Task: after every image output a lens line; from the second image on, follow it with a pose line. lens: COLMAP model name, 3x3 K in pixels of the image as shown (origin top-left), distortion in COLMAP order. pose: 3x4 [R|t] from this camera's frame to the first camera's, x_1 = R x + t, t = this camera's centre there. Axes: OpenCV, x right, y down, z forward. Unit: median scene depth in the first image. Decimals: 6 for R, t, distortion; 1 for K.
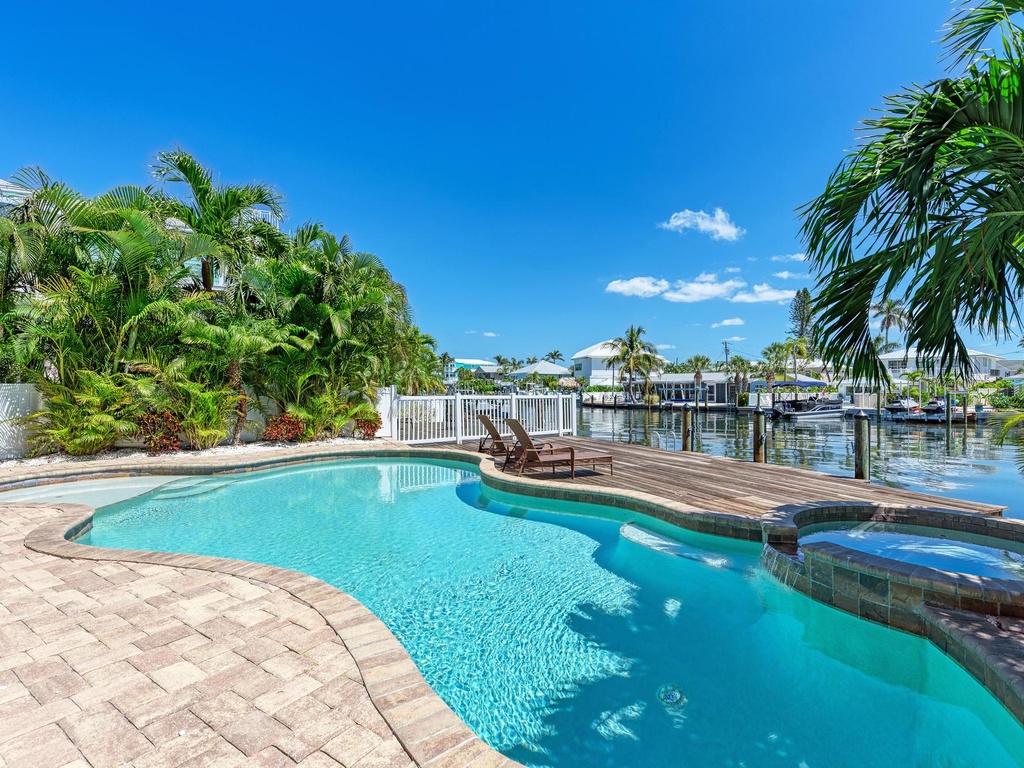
lens RADIAL K [[523.8, 0, 515.2], [0, 523.8, 388.5], [0, 0, 1]] dist [0.016496, -0.000425]
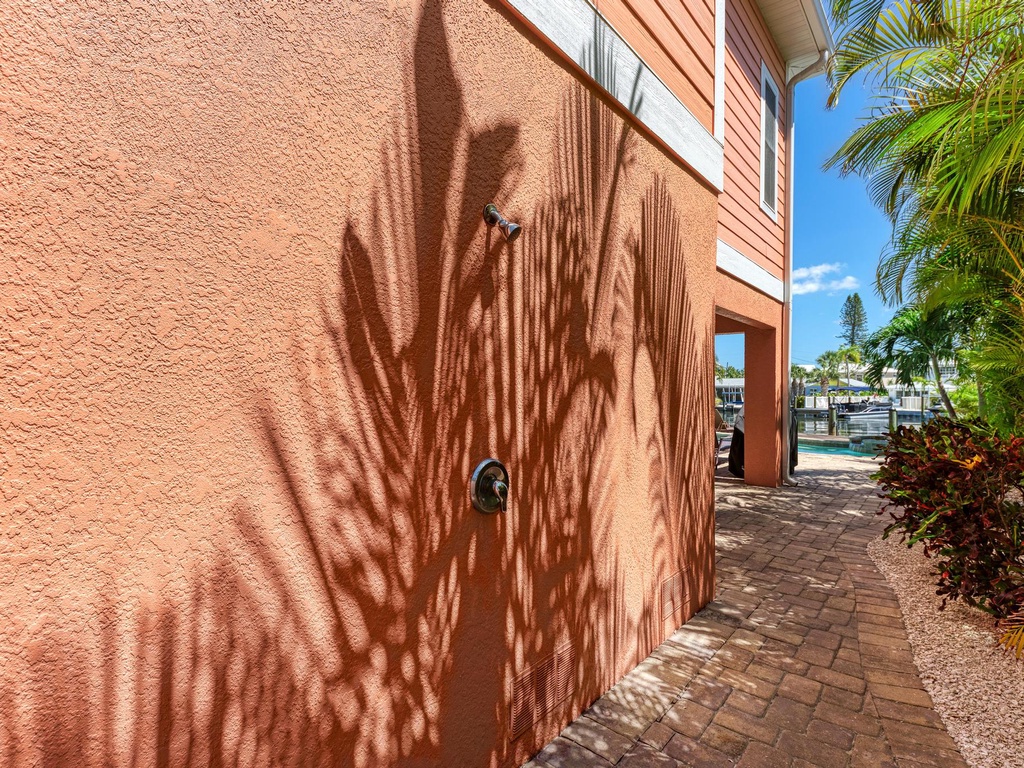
lens RADIAL K [[523.8, 0, 515.2], [0, 523.8, 388.5], [0, 0, 1]] dist [0.016496, -0.000425]
pose [[0.997549, 0.002060, -0.069939, -0.088666], [-0.002388, 0.999987, -0.004598, -0.001483], [0.069929, 0.004754, 0.997541, -0.155663]]
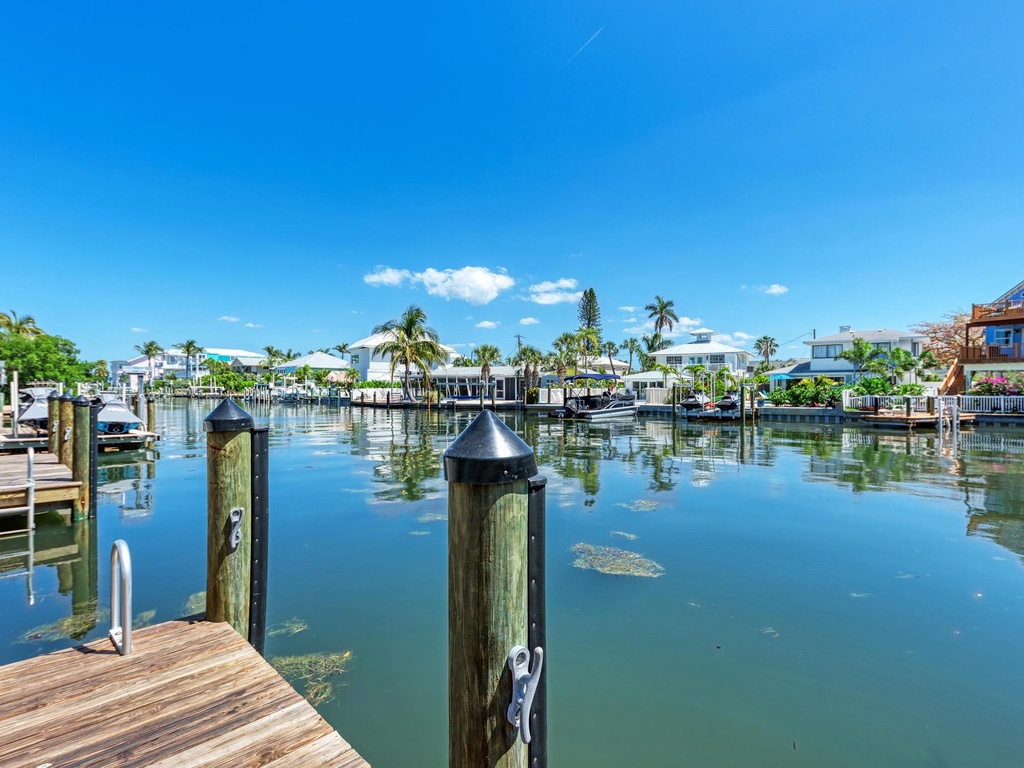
lens RADIAL K [[523.8, 0, 515.2], [0, 523.8, 388.5], [0, 0, 1]] dist [0.016496, -0.000425]
pose [[0.934694, -0.002048, 0.355447, 0.095461], [0.000809, 0.999993, 0.003635, 0.005401], [-0.355452, -0.003110, 0.934689, 0.197284]]
